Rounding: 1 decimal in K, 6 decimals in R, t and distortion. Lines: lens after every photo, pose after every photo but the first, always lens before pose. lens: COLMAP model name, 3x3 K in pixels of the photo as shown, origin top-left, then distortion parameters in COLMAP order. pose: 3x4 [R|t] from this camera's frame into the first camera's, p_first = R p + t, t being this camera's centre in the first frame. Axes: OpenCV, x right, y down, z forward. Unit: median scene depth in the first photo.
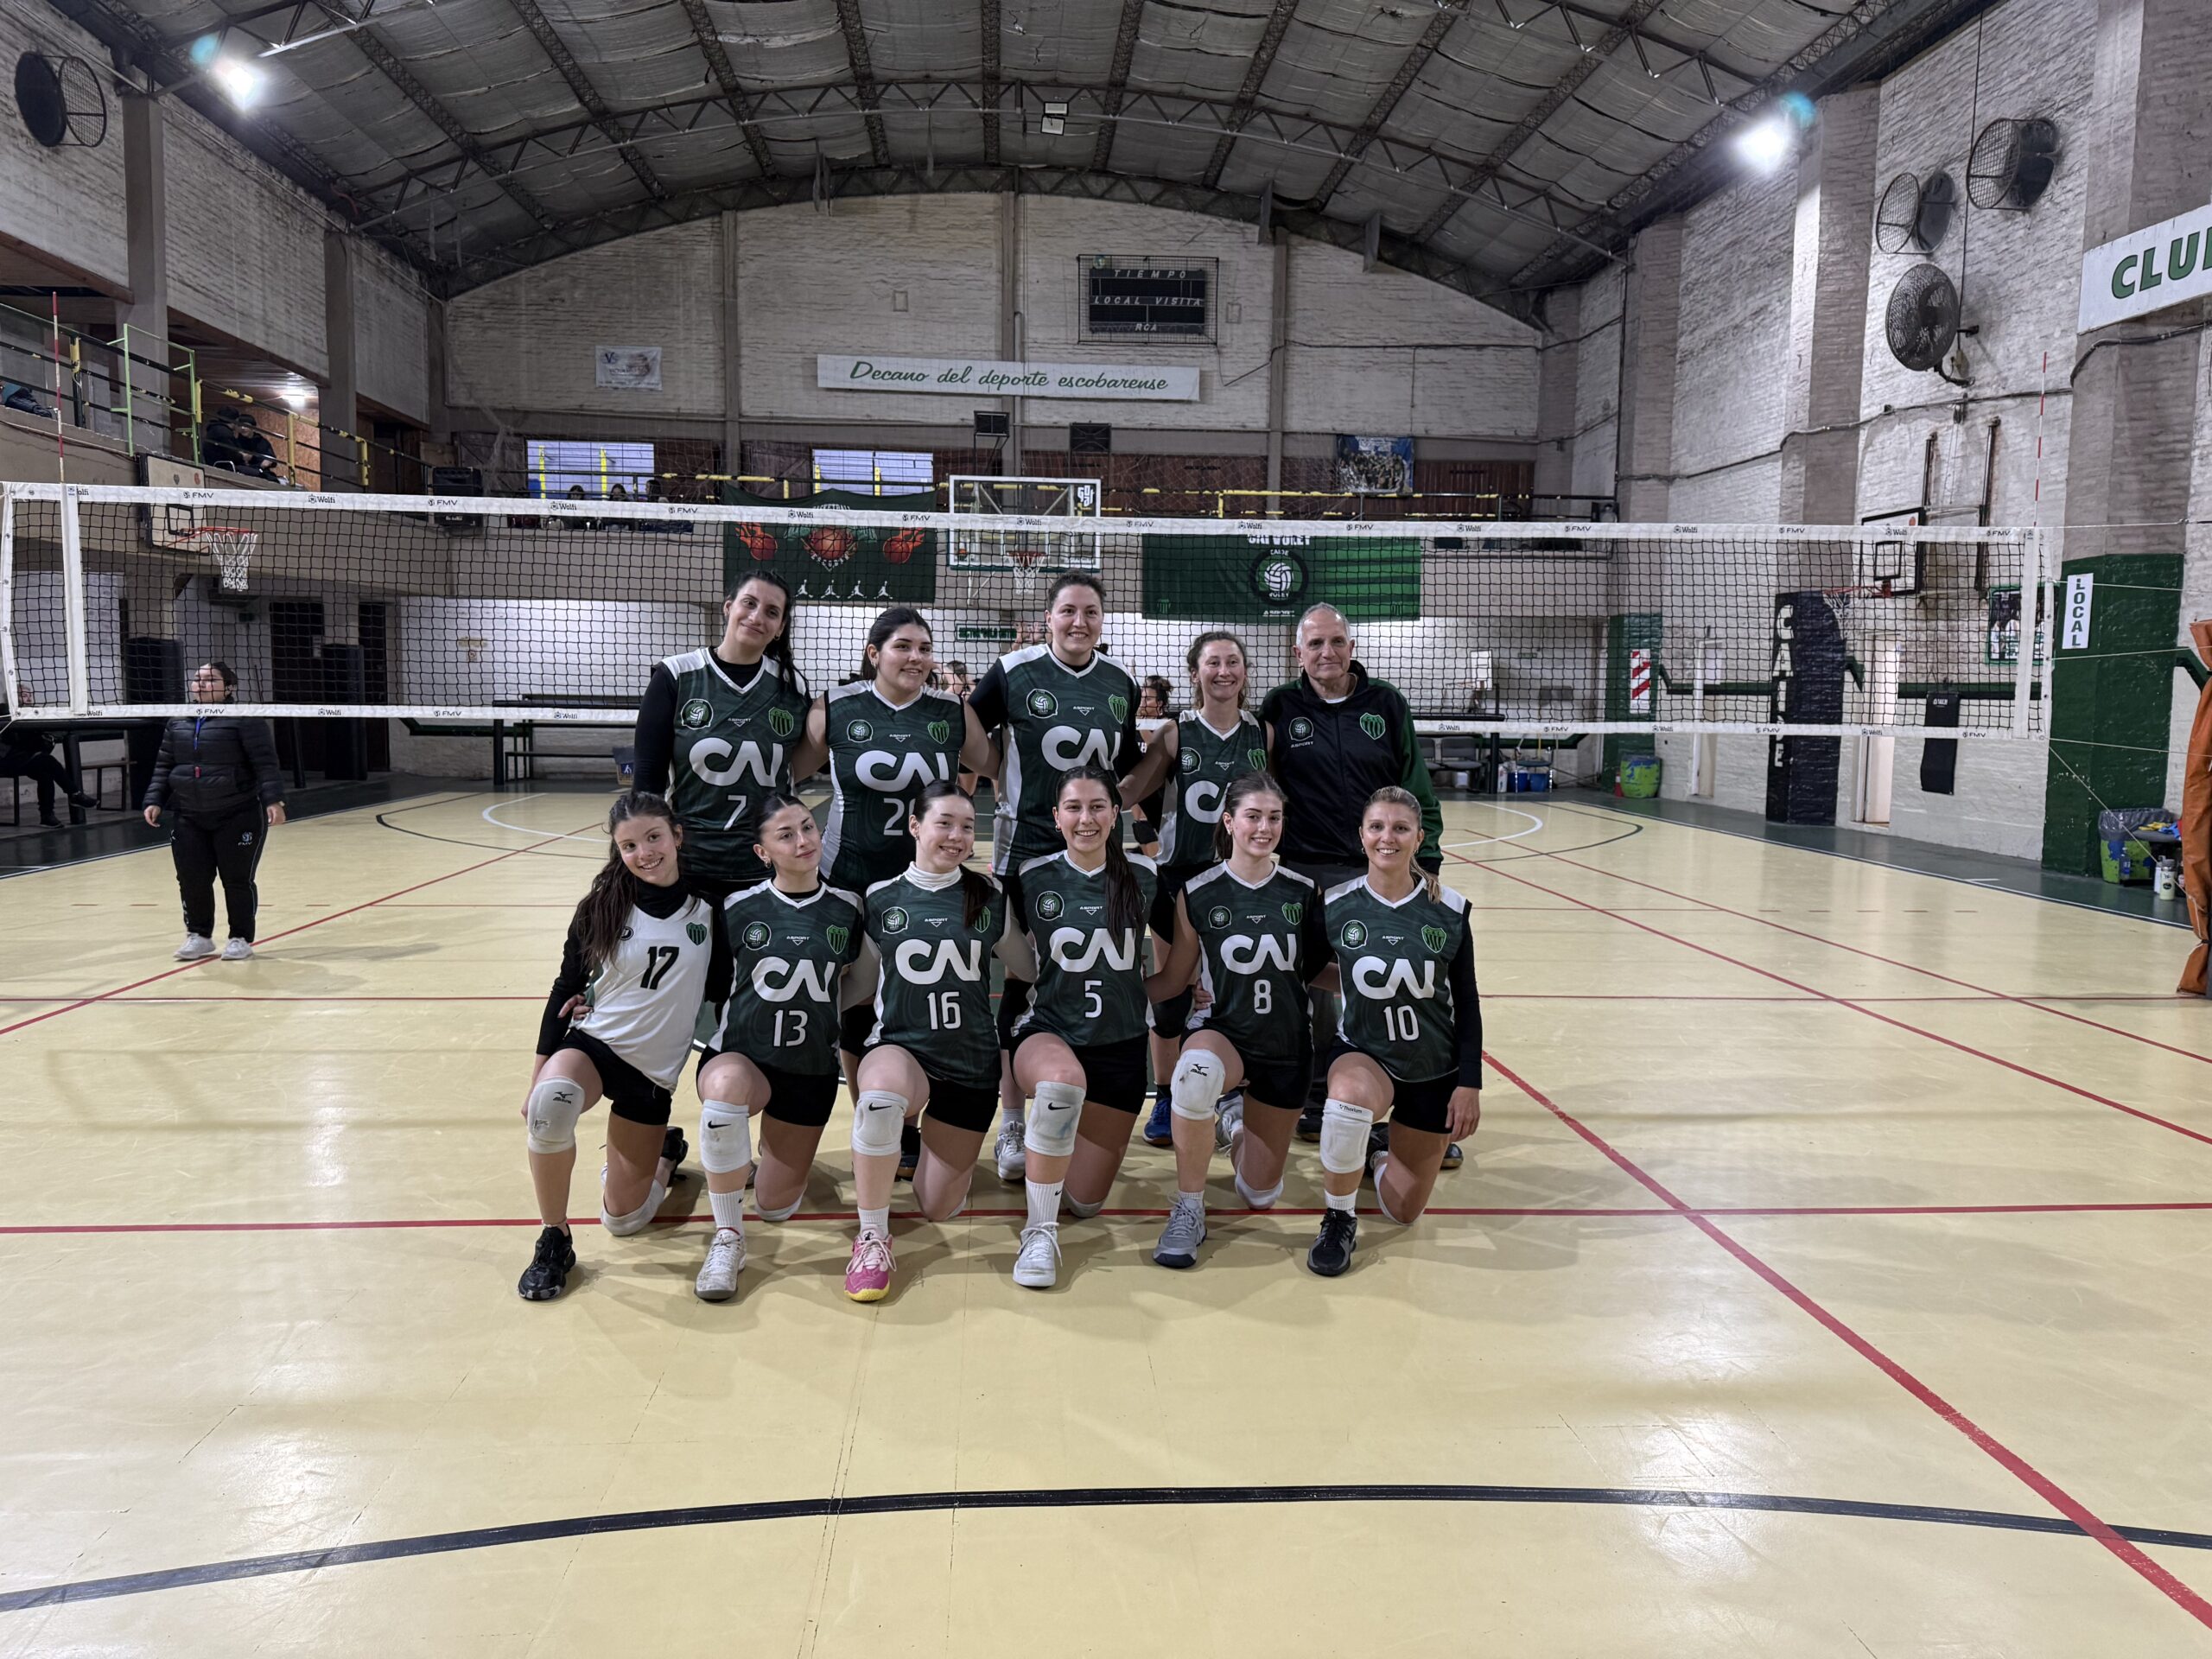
lens RADIAL K [[1561.3, 0, 1117.5], [0, 1561.3, 845.4], [0, 0, 1]] dist [0.032559, -0.040621]
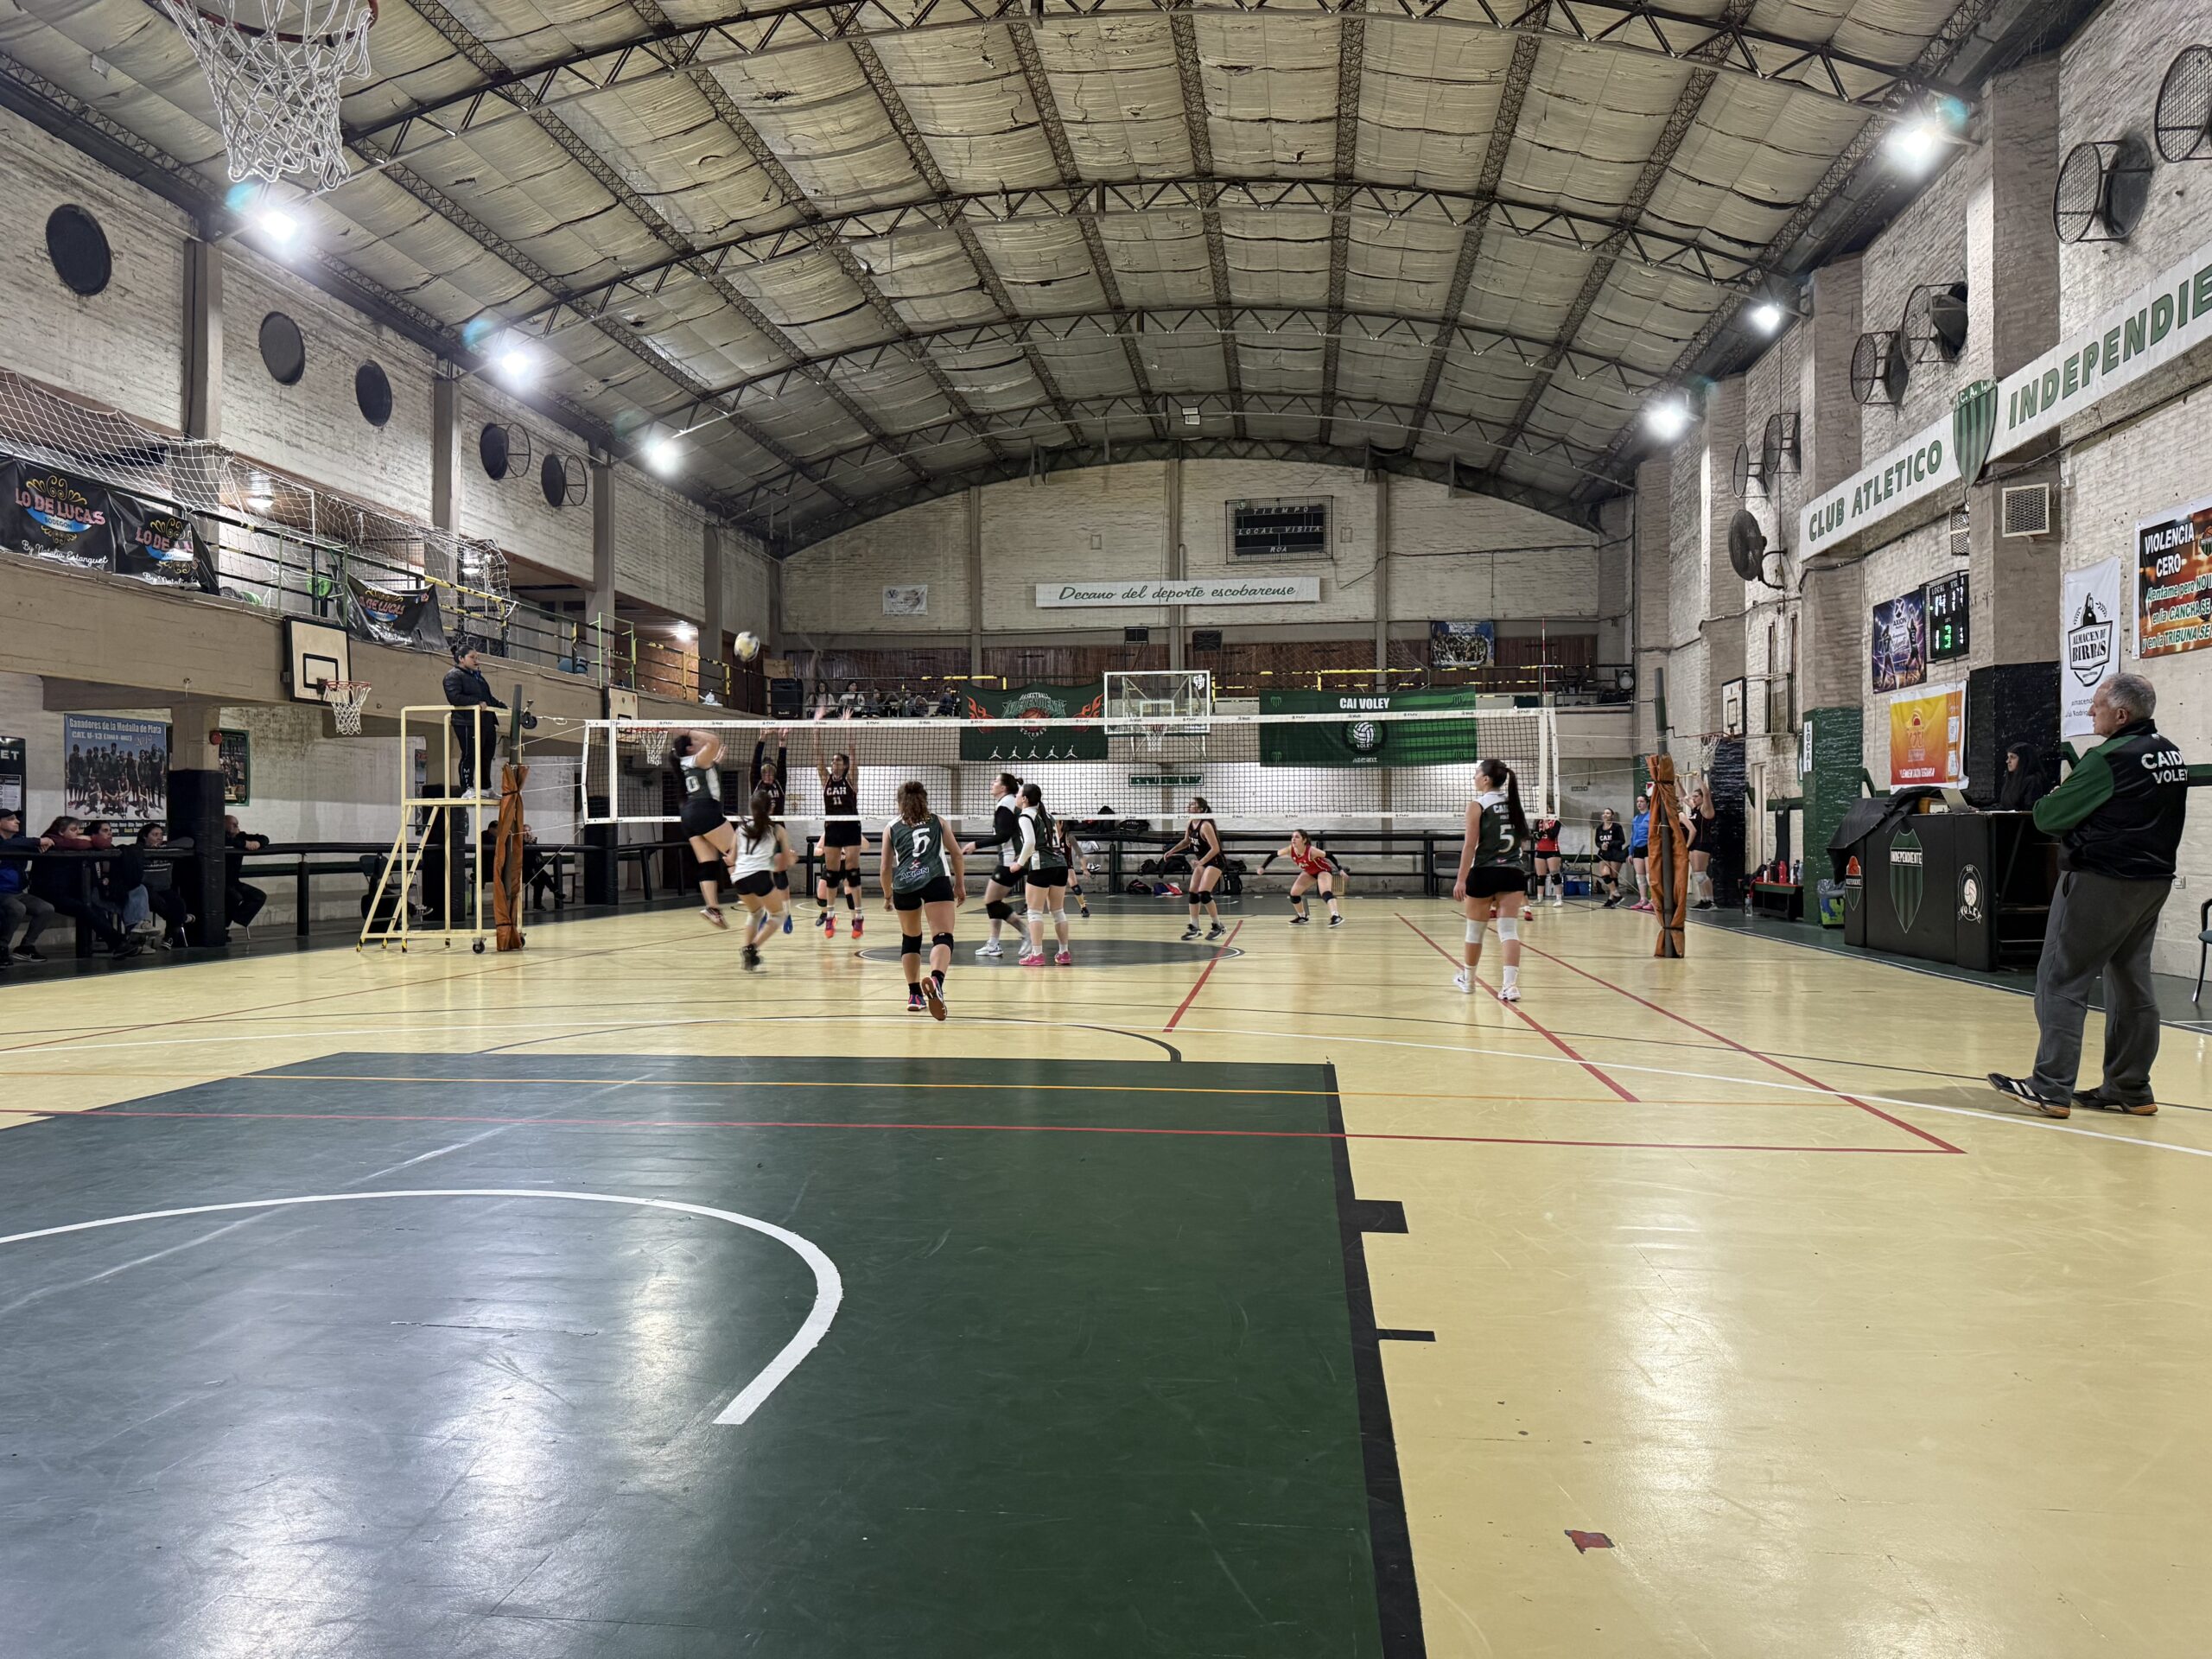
lens RADIAL K [[1561.3, 0, 1111.8], [0, 1561.3, 853.4], [0, 0, 1]] dist [0.032559, -0.040621]
pose [[0.980833, -0.015395, -0.194243, 0.154118], [-0.002493, 0.995801, -0.091511, 0.053017], [0.194836, 0.090241, 0.976676, -0.338590]]
